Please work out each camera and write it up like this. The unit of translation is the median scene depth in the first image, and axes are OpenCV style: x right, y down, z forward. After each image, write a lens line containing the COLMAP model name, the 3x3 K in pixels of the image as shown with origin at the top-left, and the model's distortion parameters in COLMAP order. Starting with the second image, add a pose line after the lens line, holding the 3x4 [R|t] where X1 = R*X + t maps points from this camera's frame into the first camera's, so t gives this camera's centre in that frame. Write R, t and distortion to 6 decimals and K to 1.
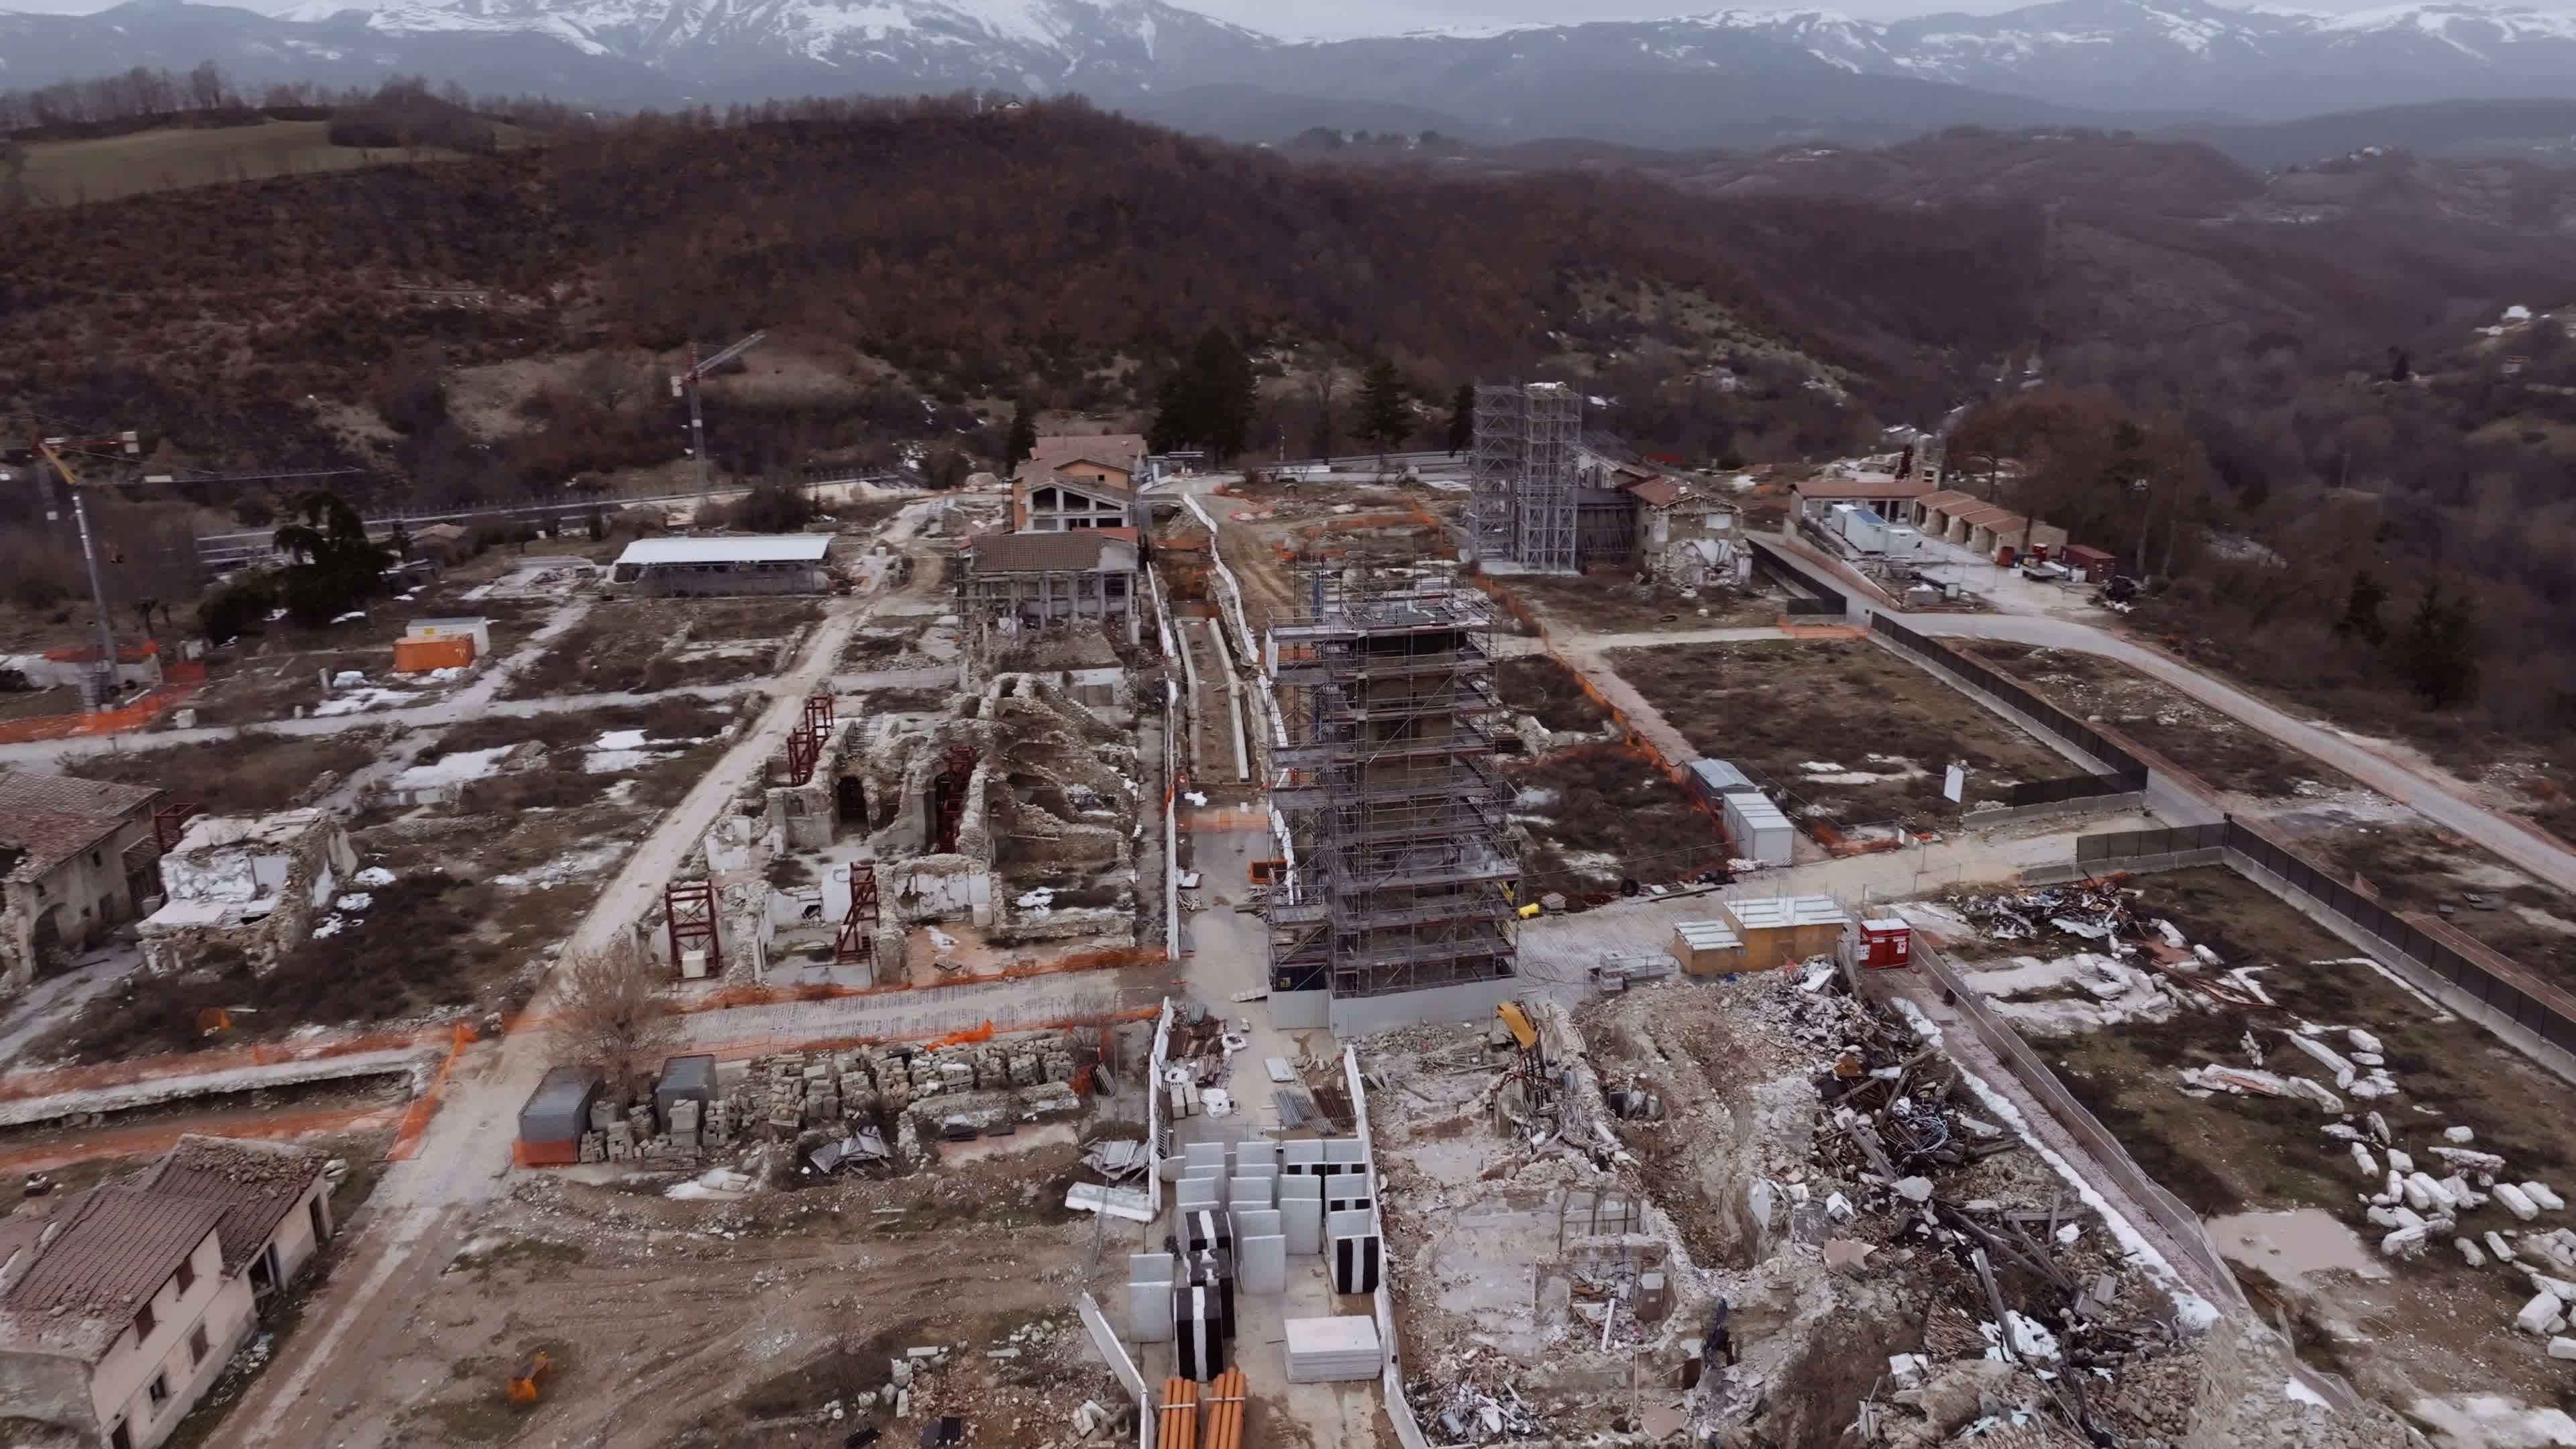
lens RADIAL K [[1813.9, 0, 1285.7], [0, 1813.9, 722.8], [0, 0, 1]] dist [0.006655, 0.000927]
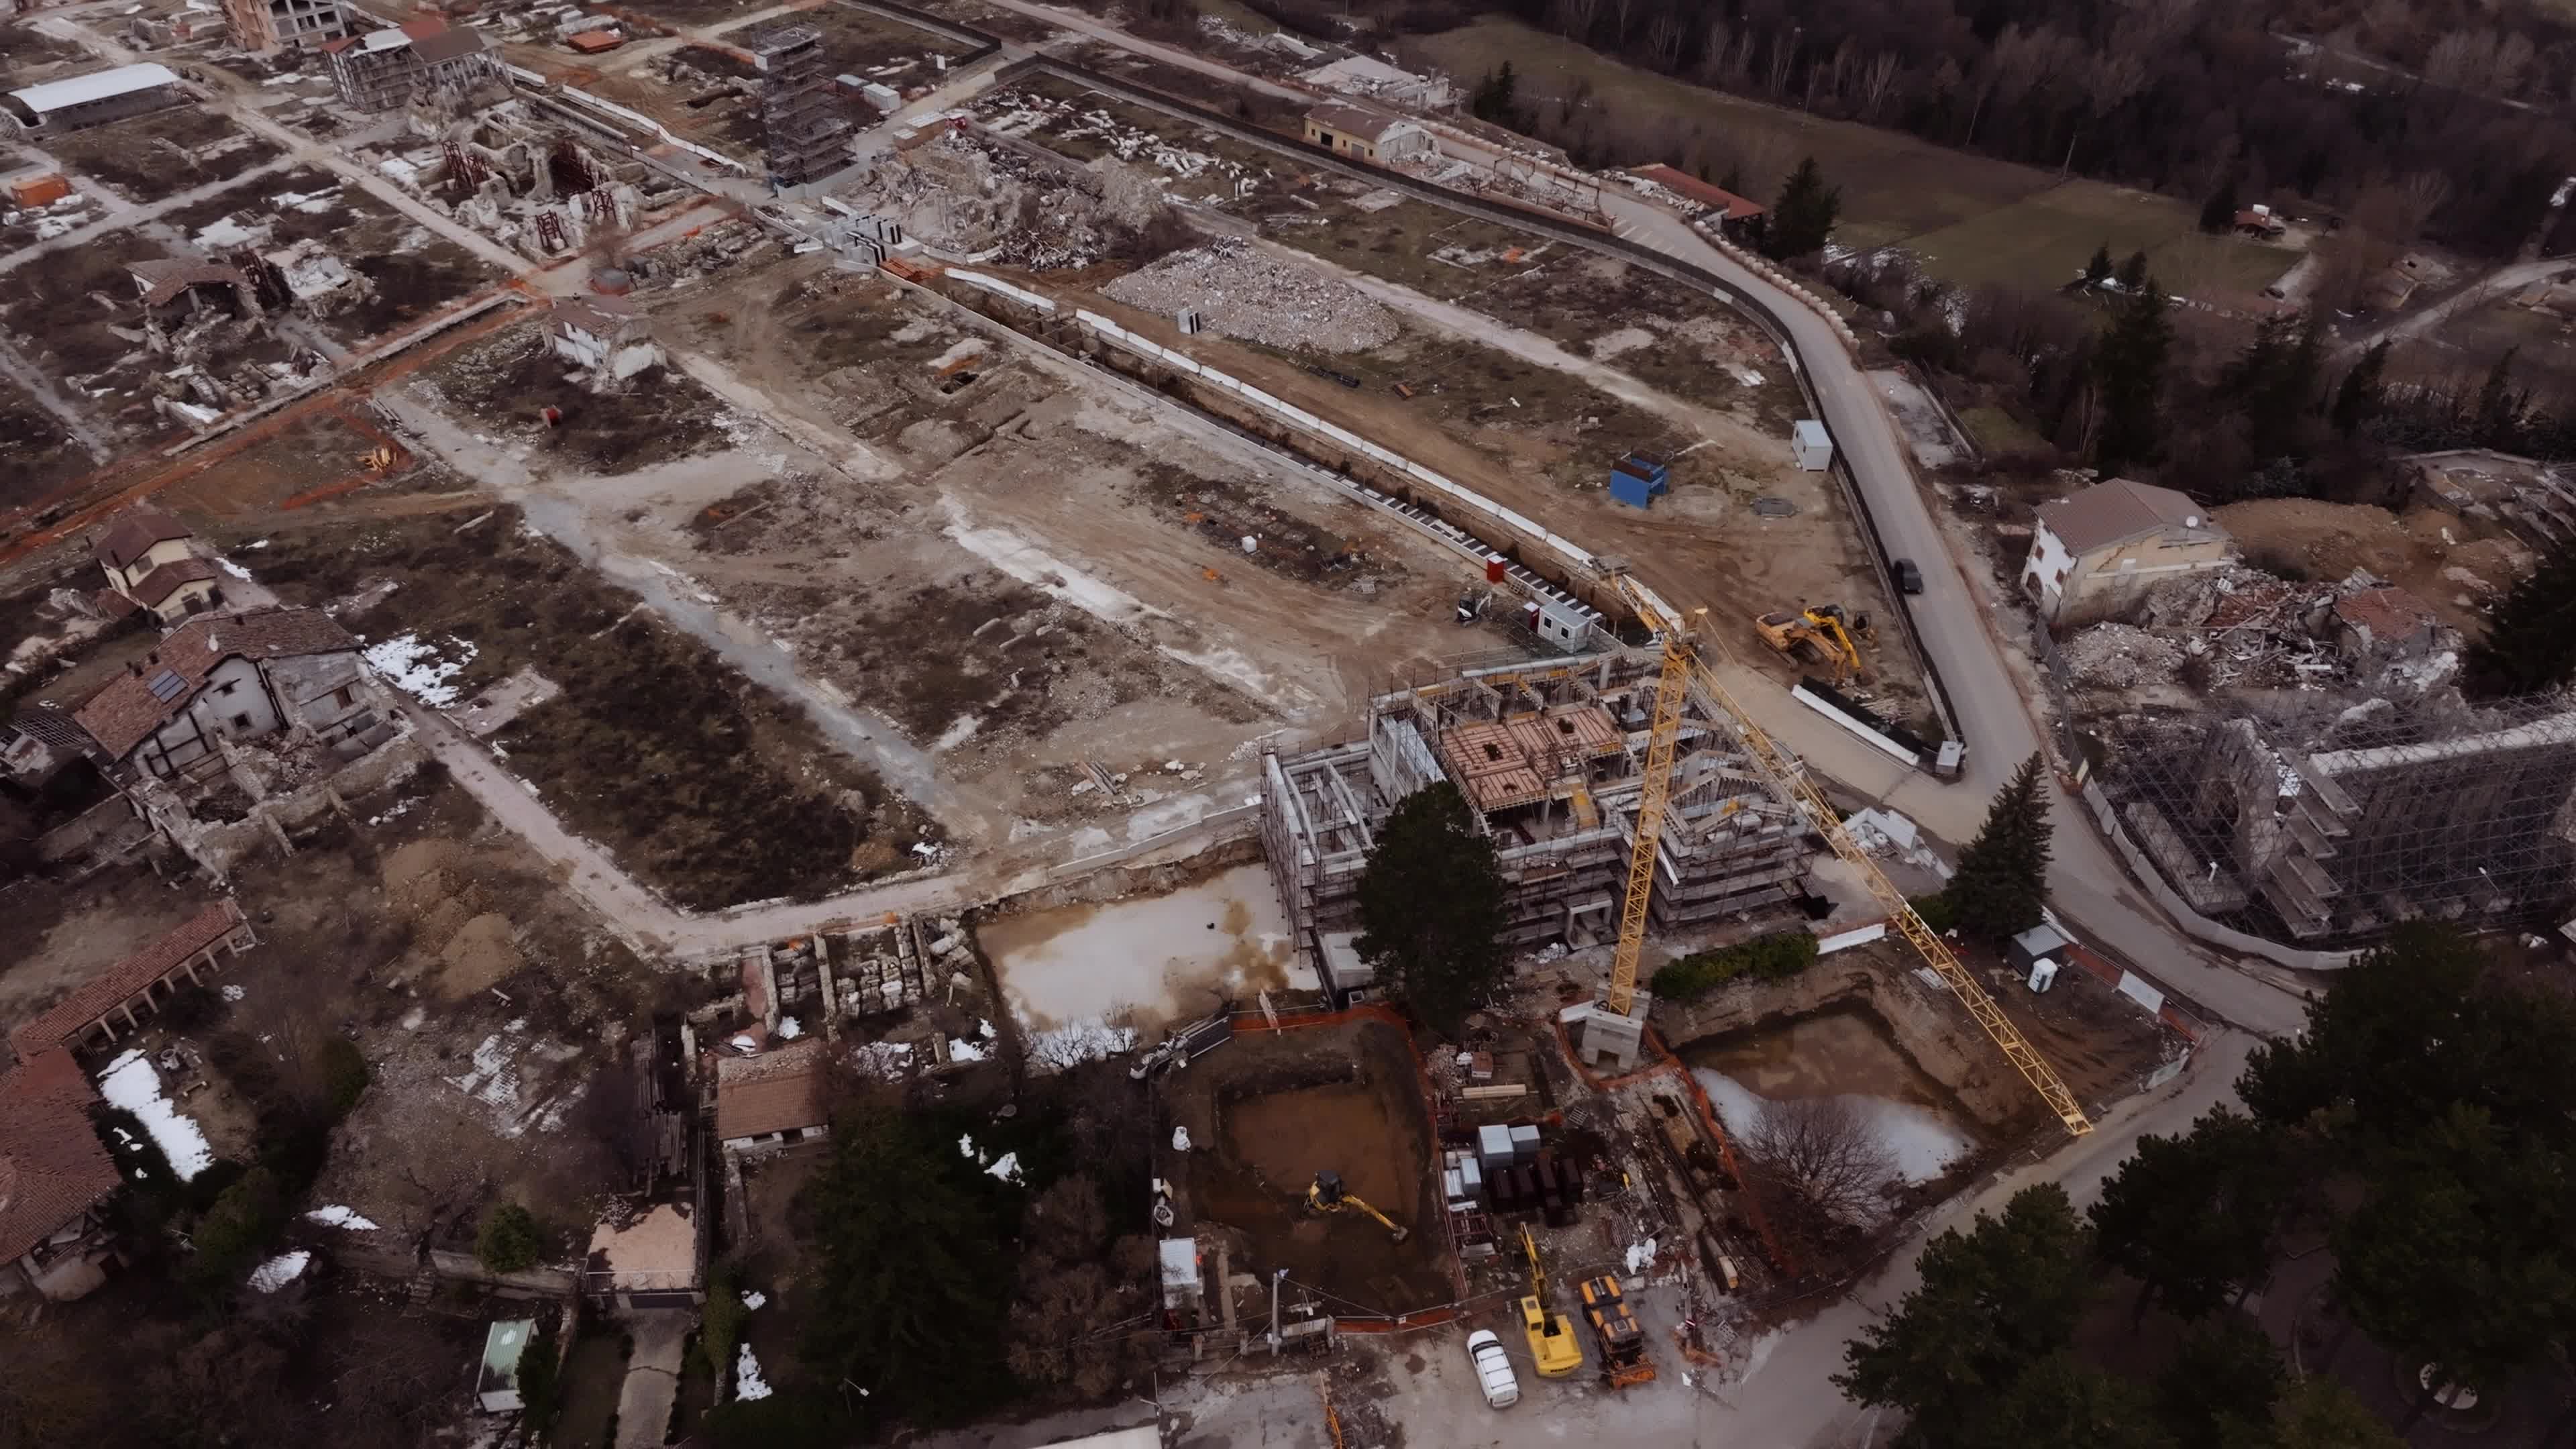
lens RADIAL K [[1813.9, 0, 1285.7], [0, 1813.9, 722.8], [0, 0, 1]] dist [0.006655, 0.000927]
pose [[0.746435, -0.408914, 0.524999, -0.686137], [0.197686, 0.889570, 0.411807, -0.066597], [-0.635417, -0.203603, 0.744843, -0.966448]]
